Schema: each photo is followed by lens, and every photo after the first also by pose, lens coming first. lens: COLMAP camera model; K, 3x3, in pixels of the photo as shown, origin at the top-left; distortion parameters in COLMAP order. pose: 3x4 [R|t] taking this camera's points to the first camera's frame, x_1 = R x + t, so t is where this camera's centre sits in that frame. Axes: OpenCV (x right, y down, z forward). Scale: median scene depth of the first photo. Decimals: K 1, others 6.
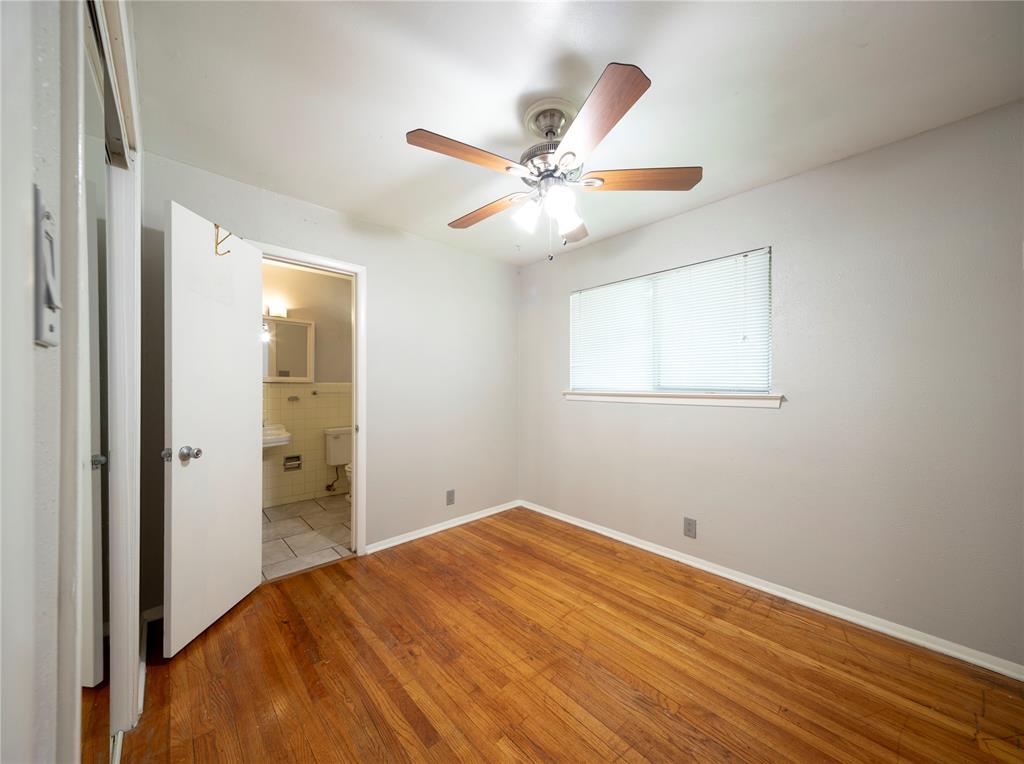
lens RADIAL K [[383.8, 0, 505.3], [0, 383.8, 385.7], [0, 0, 1]] dist [0.002199, 0.000178]
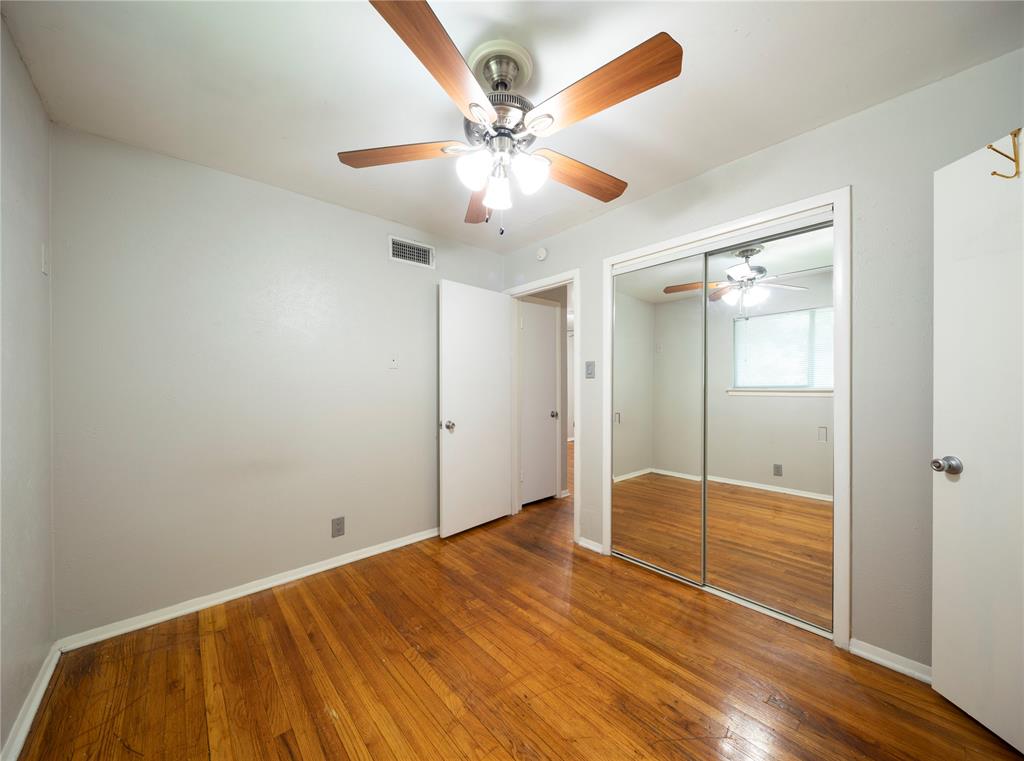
lens RADIAL K [[383.8, 0, 505.3], [0, 383.8, 384.2], [0, 0, 1]] dist [0.002199, 0.000178]
pose [[-0.999878, 0.006342, 0.014277, 0.056148], [0.006436, 0.999958, 0.006516, -0.001932], [-0.014235, 0.006607, -0.999877, 1.078285]]
